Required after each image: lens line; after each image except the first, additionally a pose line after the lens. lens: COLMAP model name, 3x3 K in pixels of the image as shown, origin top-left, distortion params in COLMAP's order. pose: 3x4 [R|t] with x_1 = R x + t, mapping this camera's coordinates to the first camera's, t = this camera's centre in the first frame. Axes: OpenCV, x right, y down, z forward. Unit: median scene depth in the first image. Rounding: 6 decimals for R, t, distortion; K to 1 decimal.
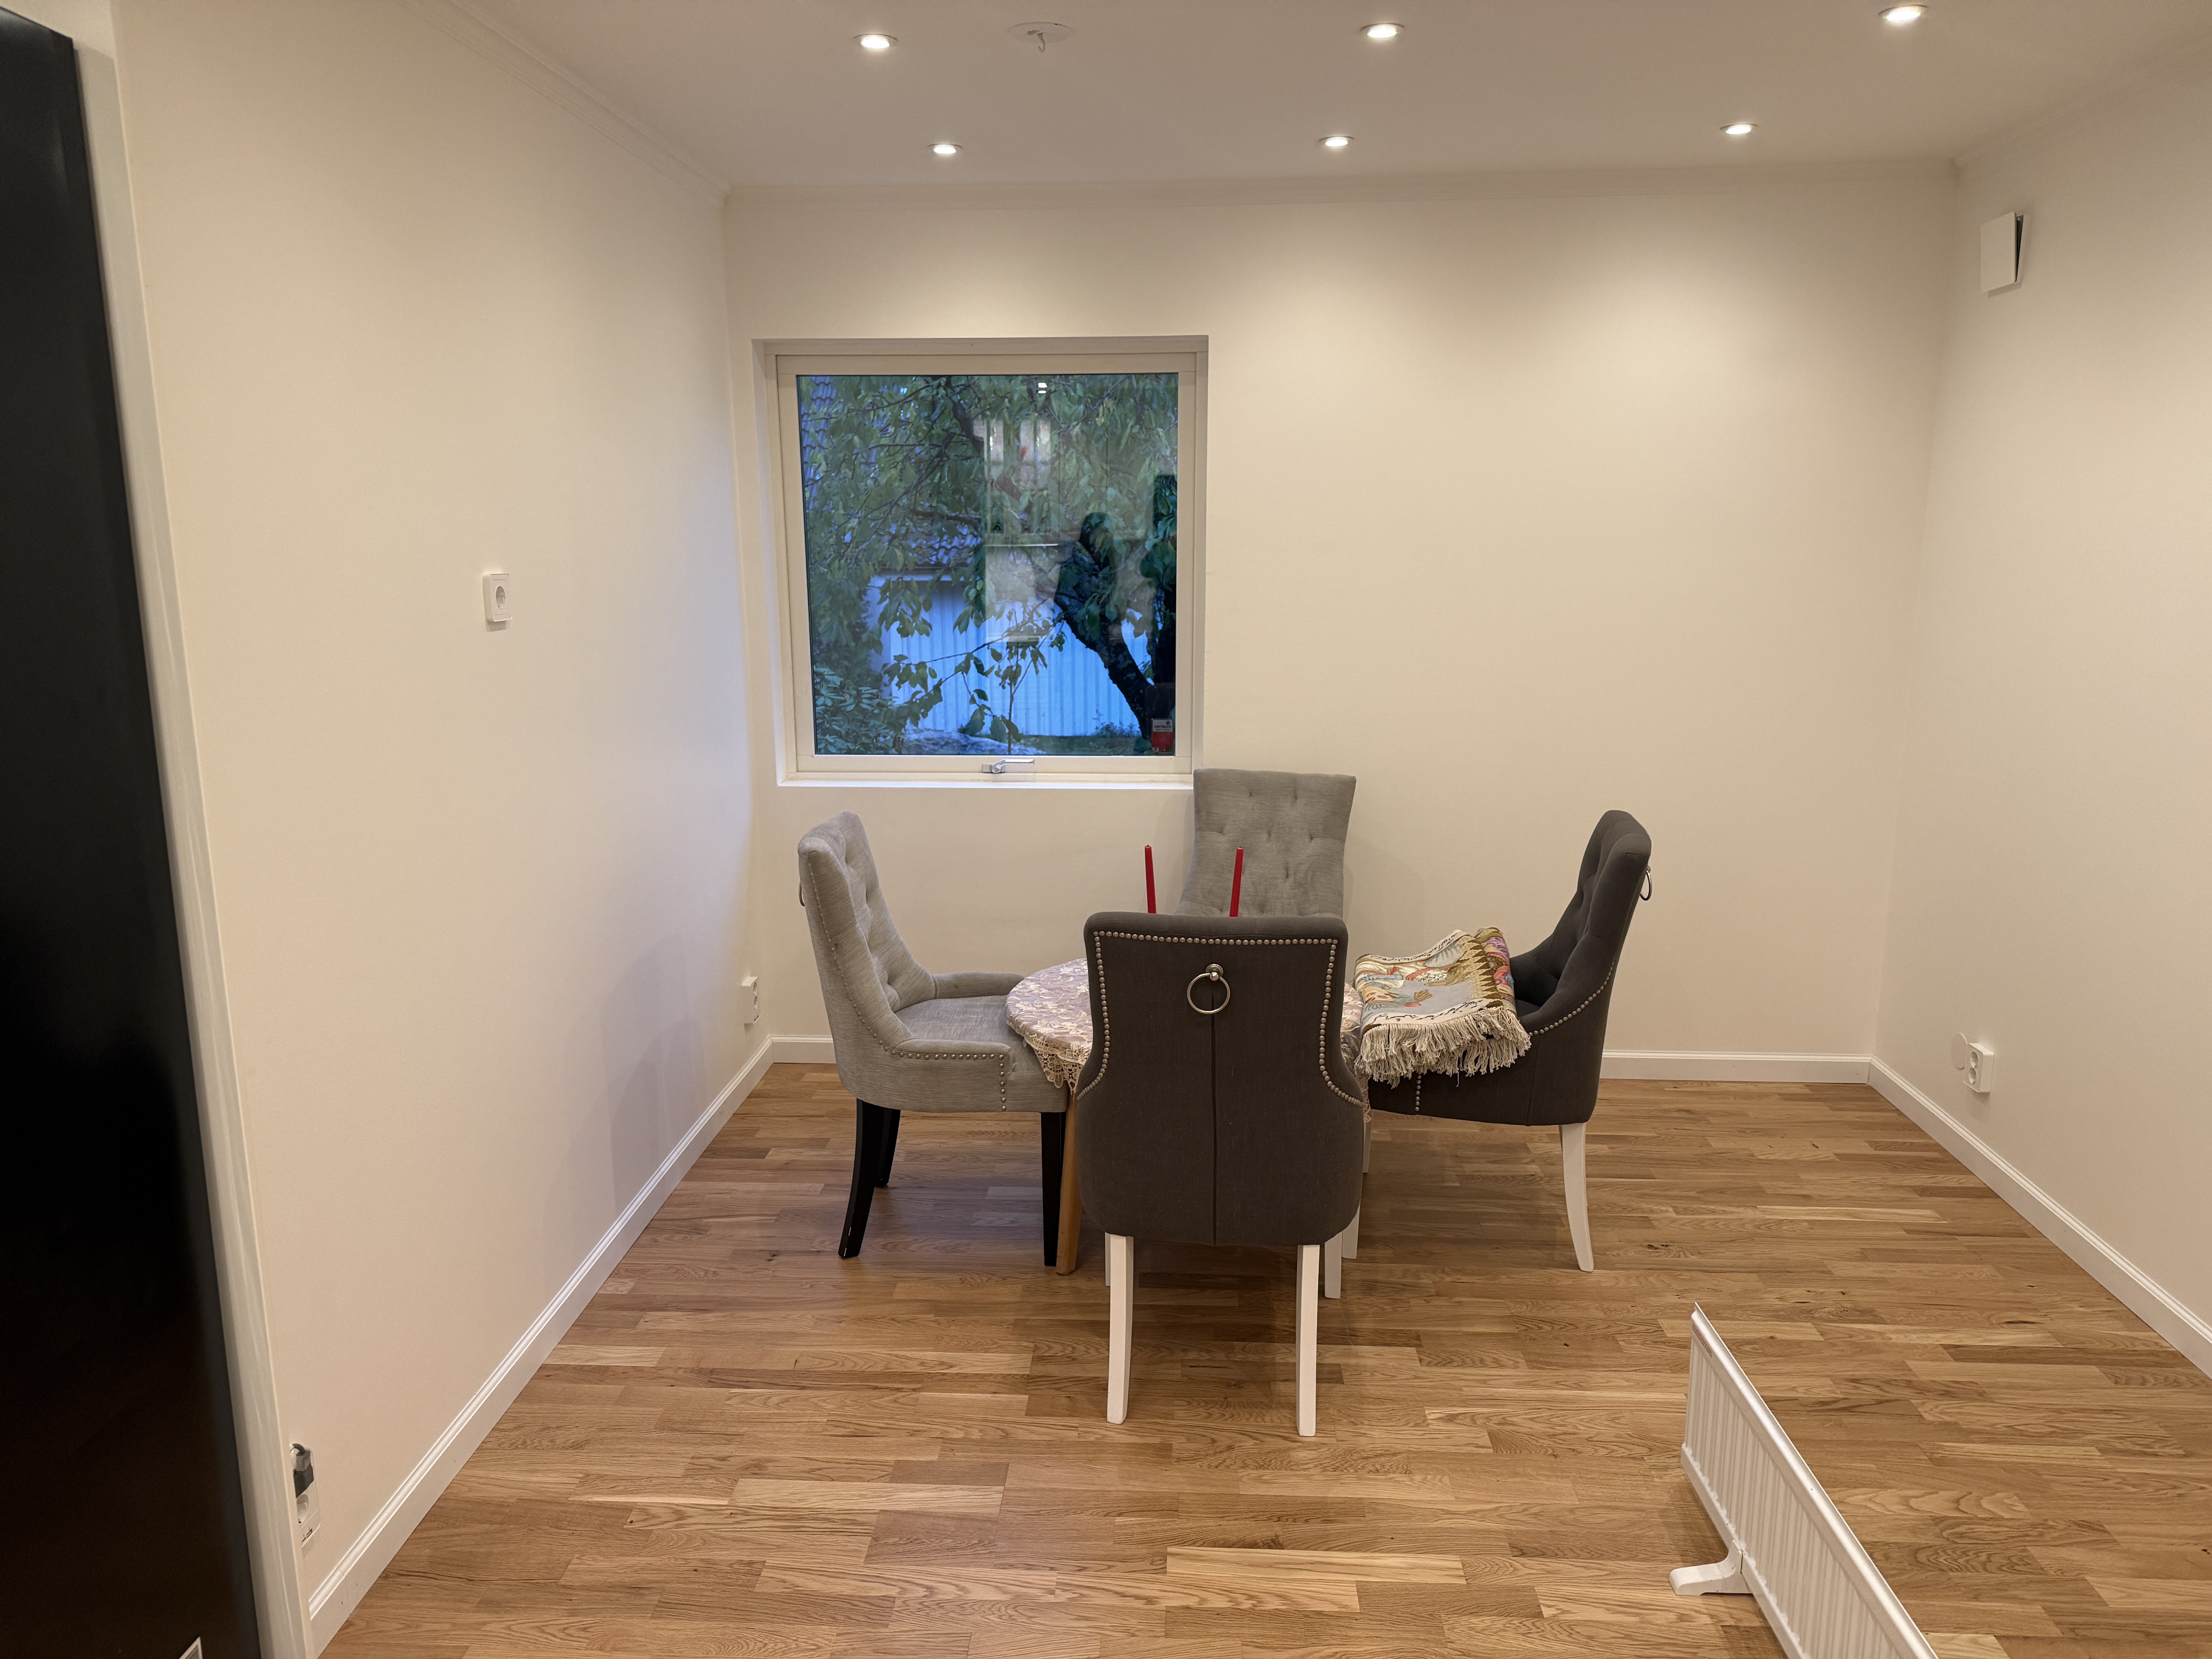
lens RADIAL K [[1547.3, 0, 1109.5], [0, 1547.3, 834.7], [0, 0, 1]] dist [0.142571, -0.220587]
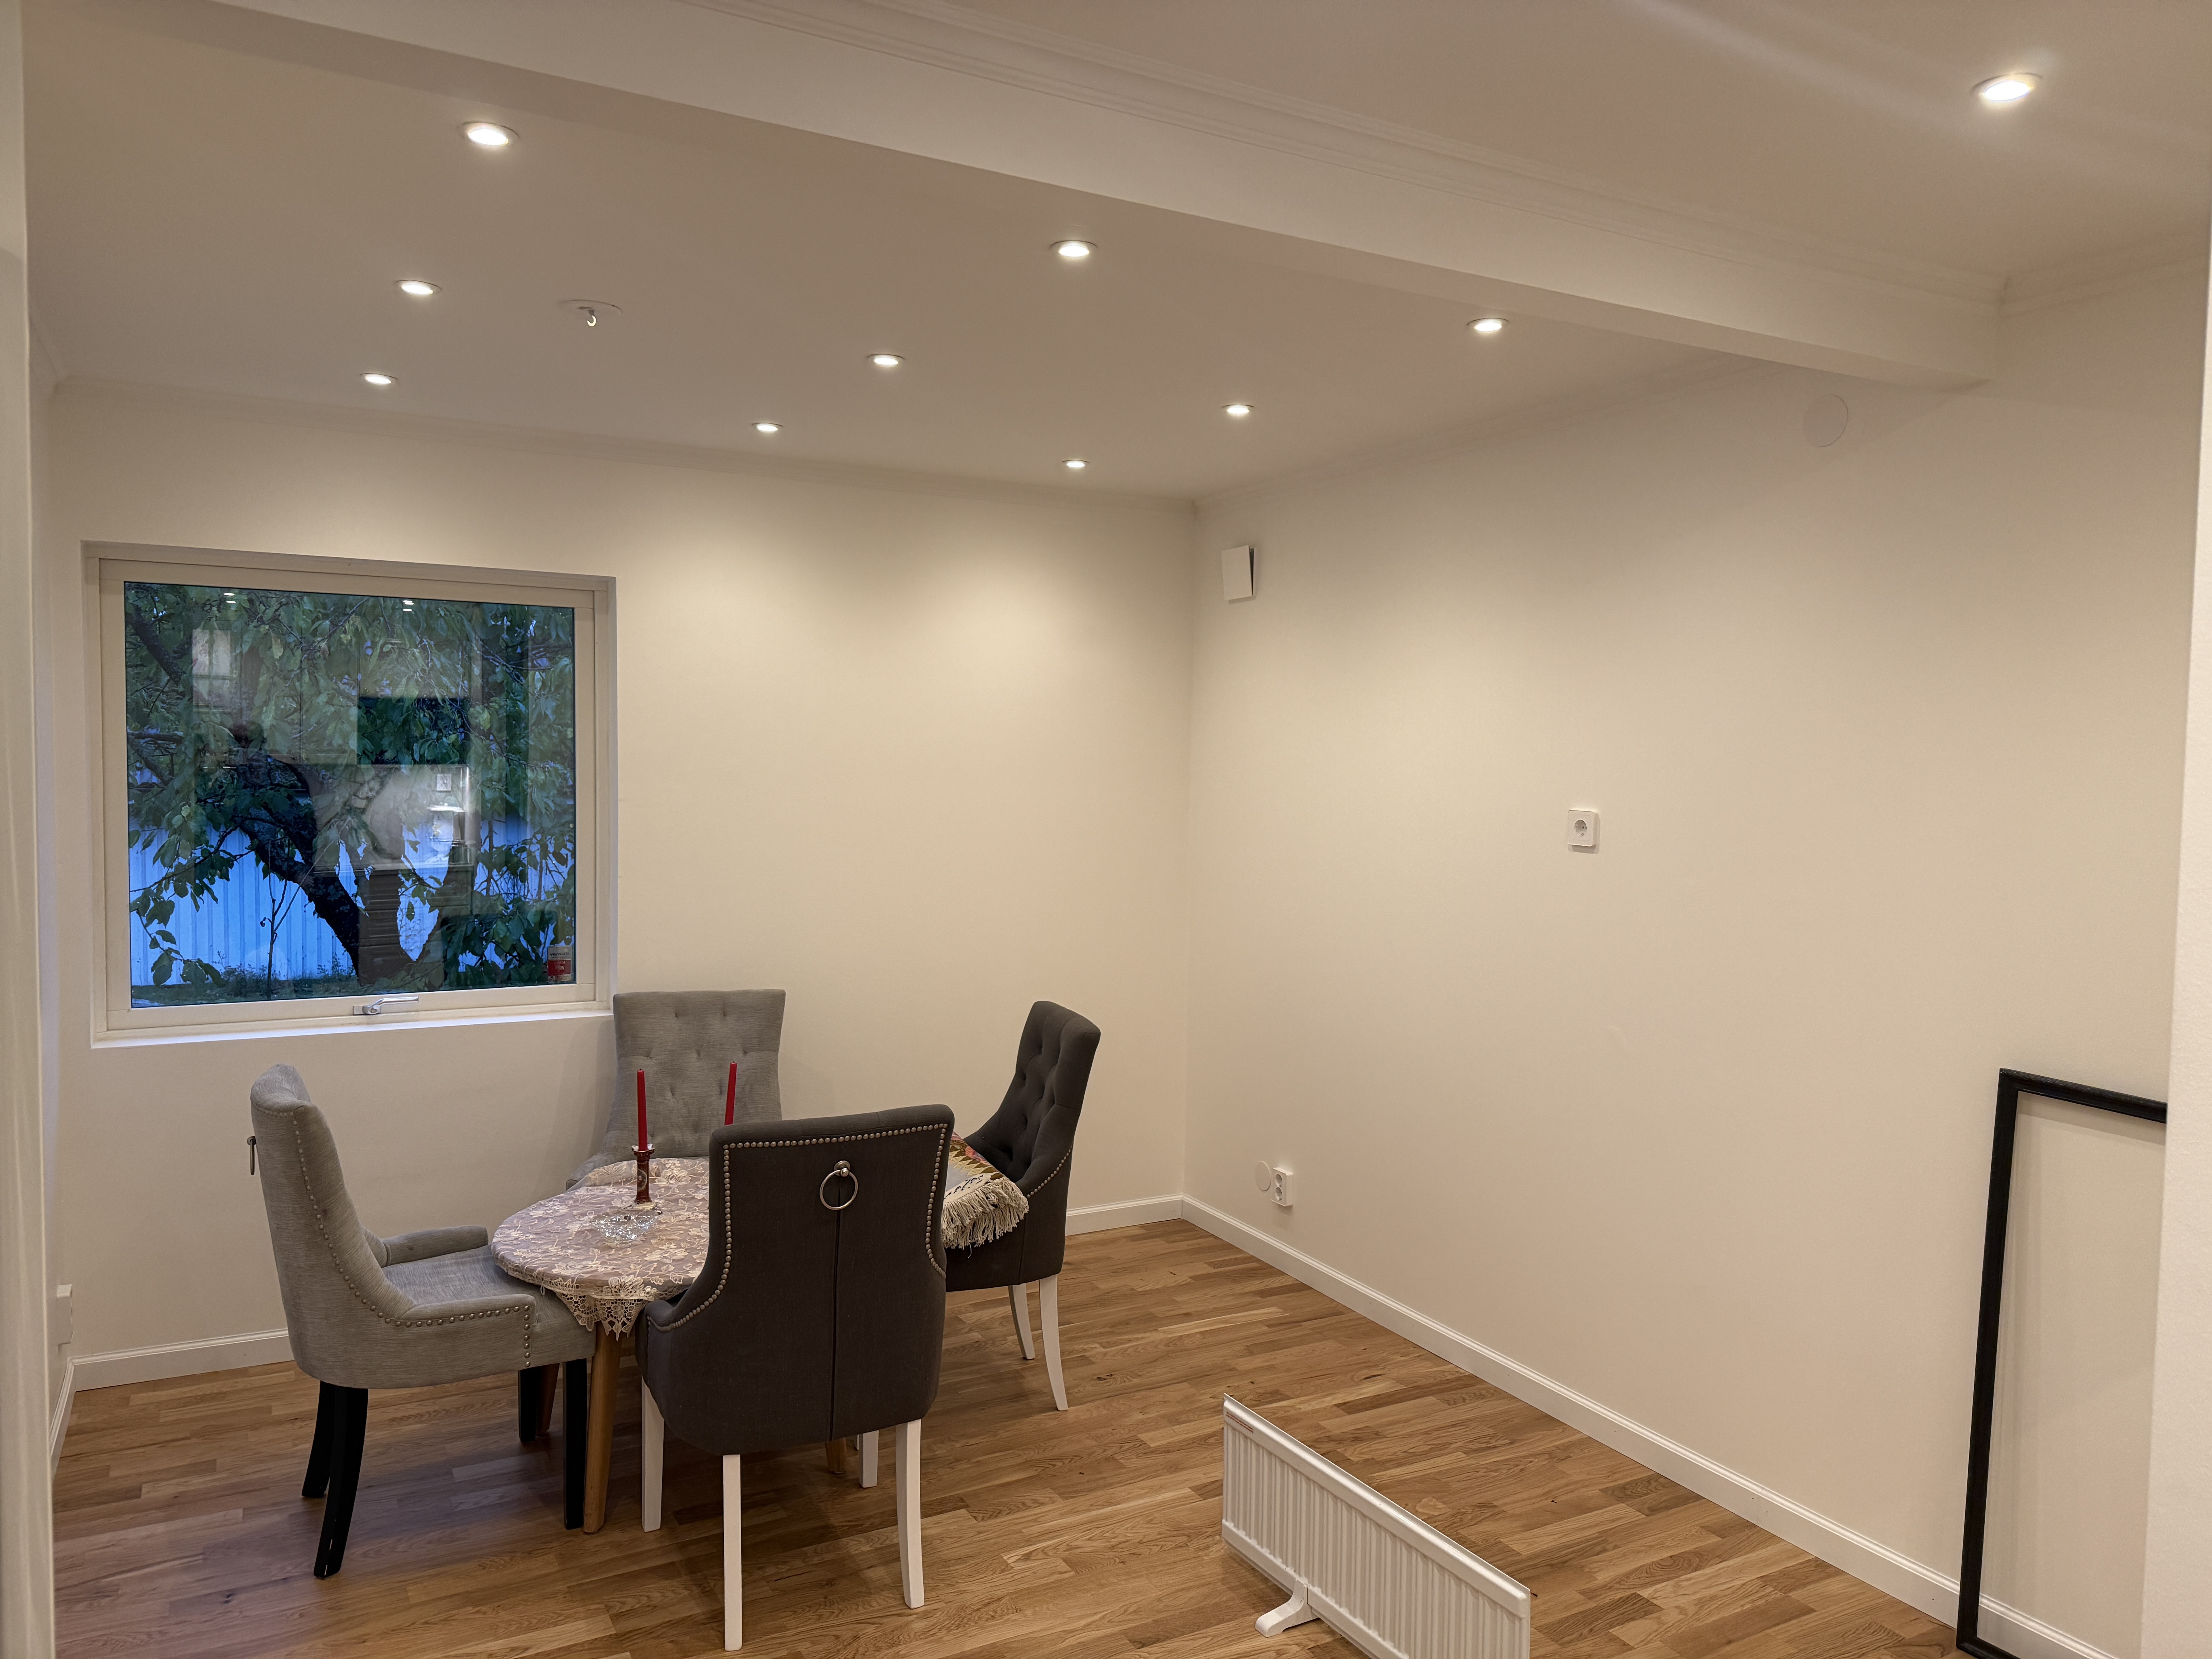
lens RADIAL K [[1560.7, 0, 1117.9], [0, 1560.7, 838.3], [0, 0, 1]] dist [0.033521, -0.035364]
pose [[0.845552, -0.012126, 0.533756, -0.259982], [0.086450, 0.989658, -0.114467, 0.001297], [-0.526848, 0.142931, 0.837856, -0.025863]]
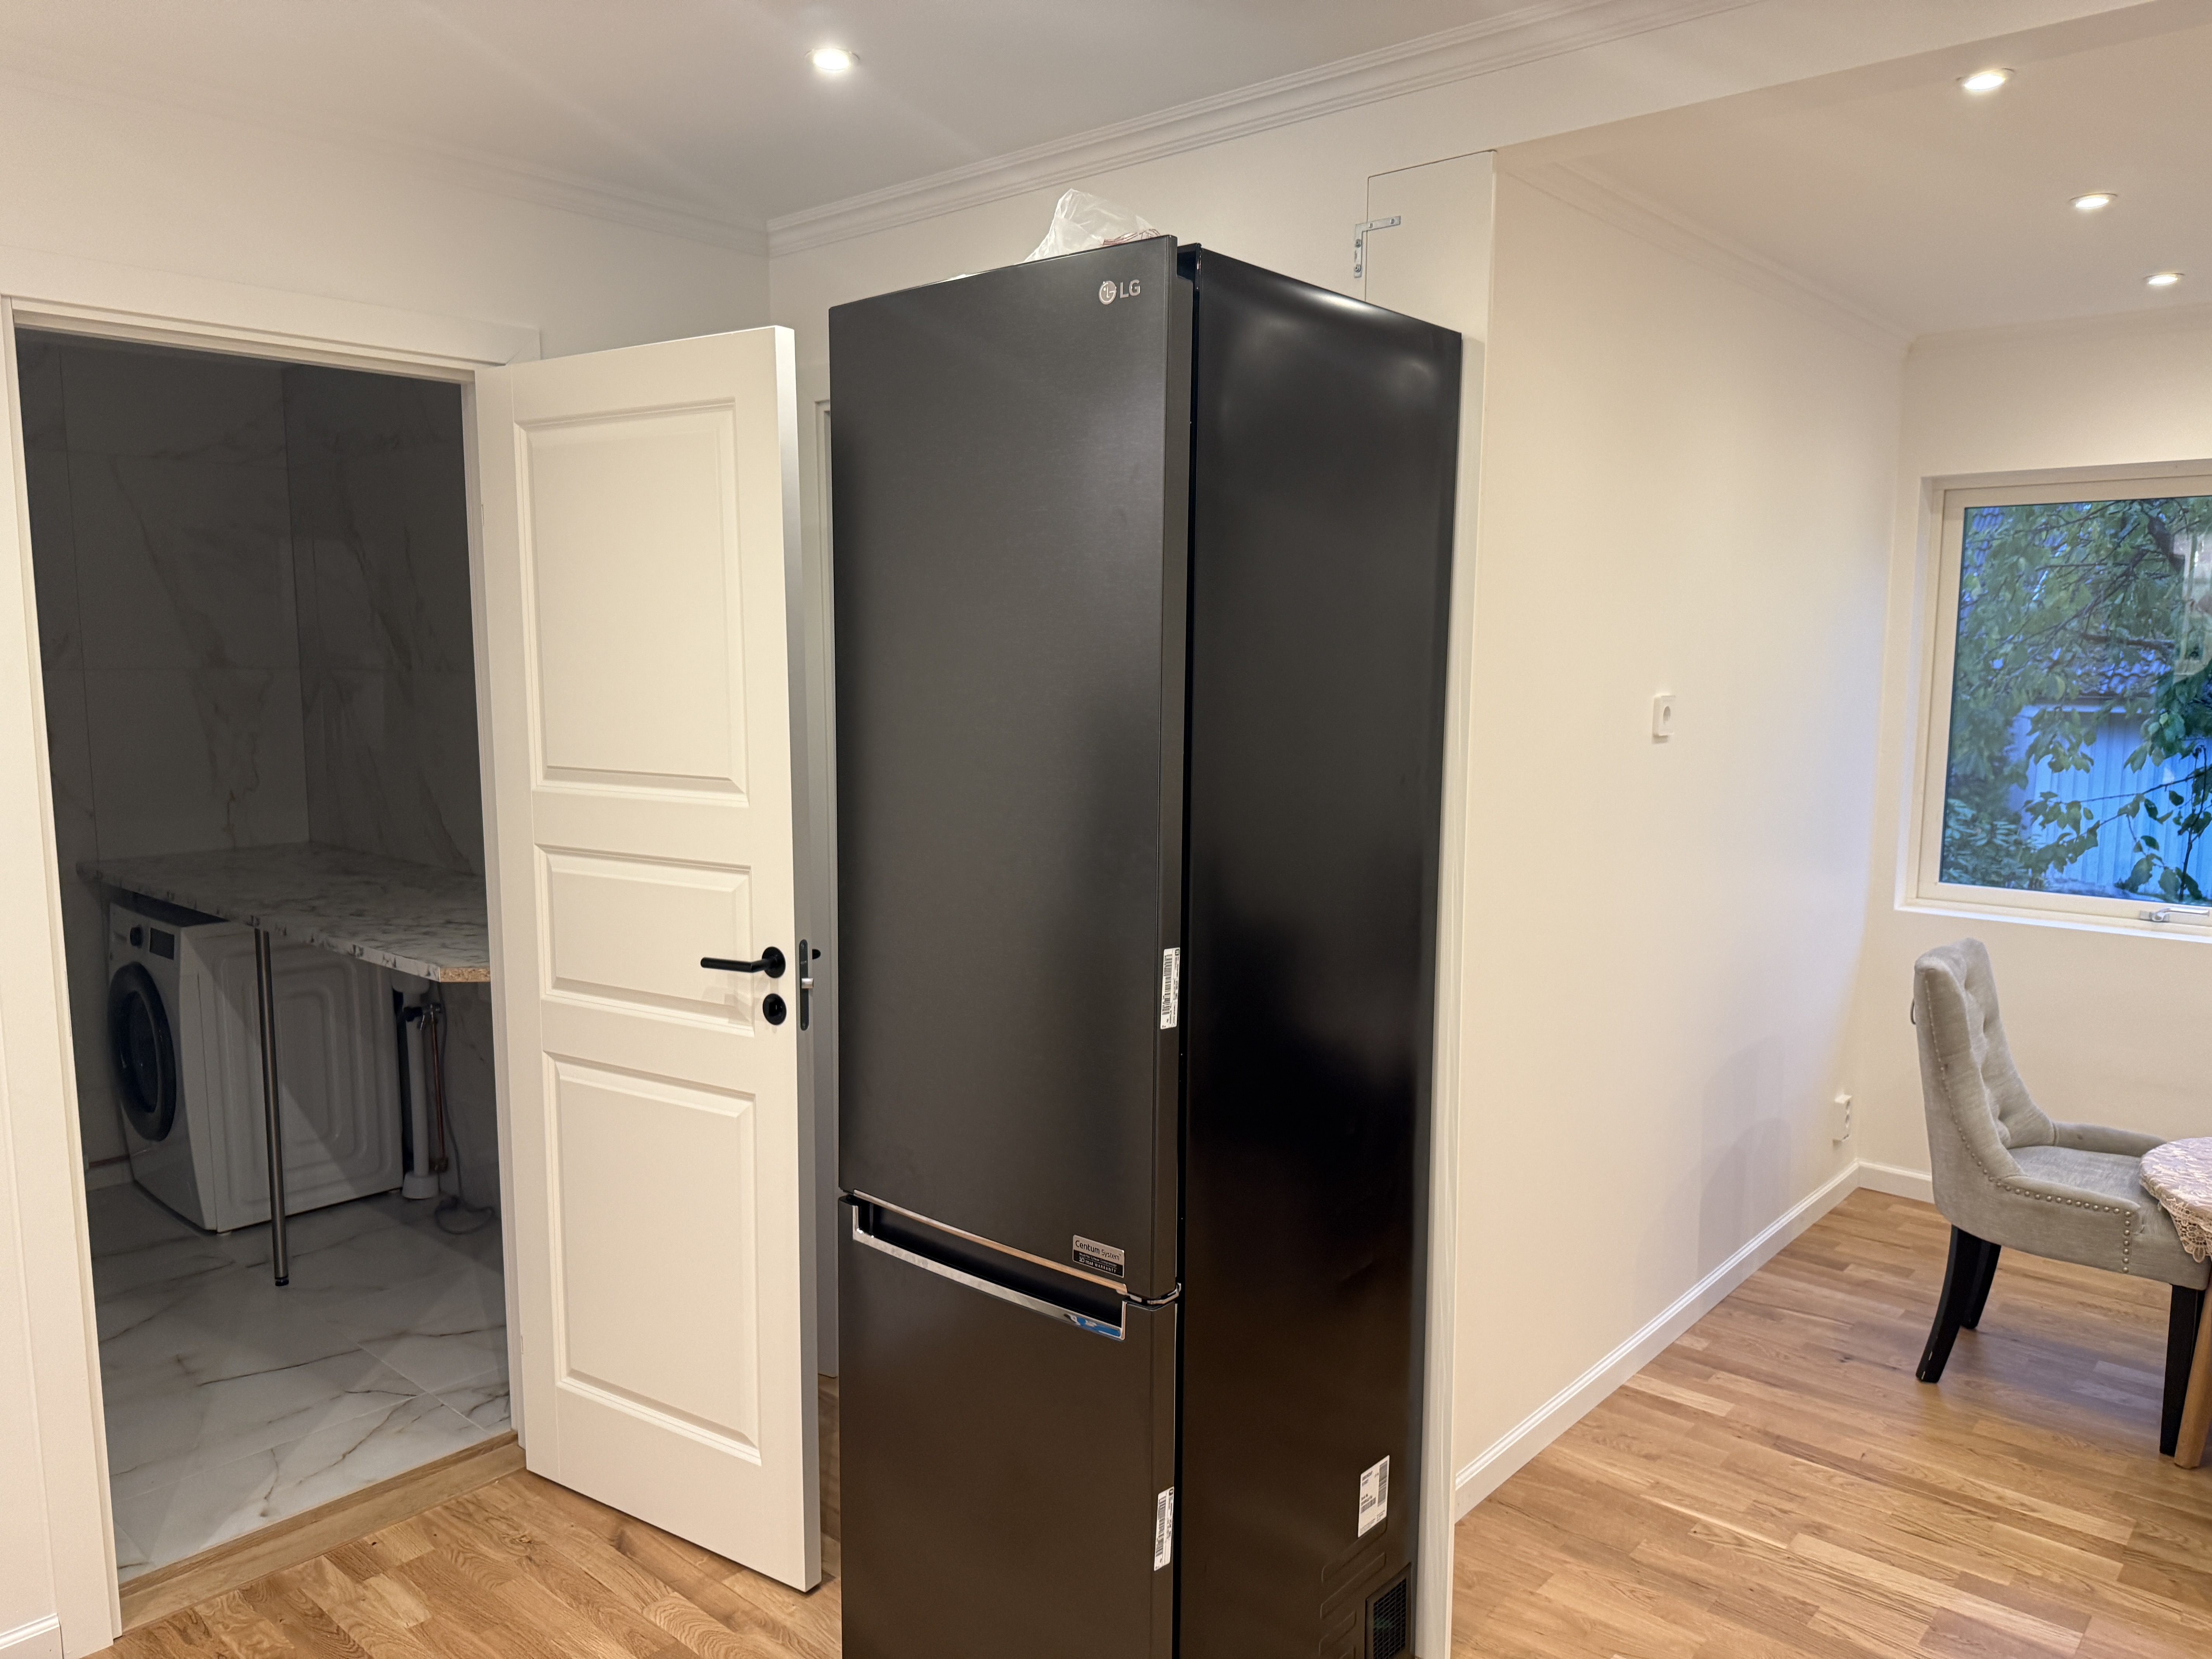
lens RADIAL K [[1581.2, 0, 1095.0], [0, 1581.2, 840.1], [0, 0, 1]] dist [0.002806, -0.006470]
pose [[0.778972, 0.082195, -0.621648, 0.018574], [-0.127885, 0.991360, -0.029170, 0.025660], [0.613880, 0.102222, 0.782753, -0.148632]]
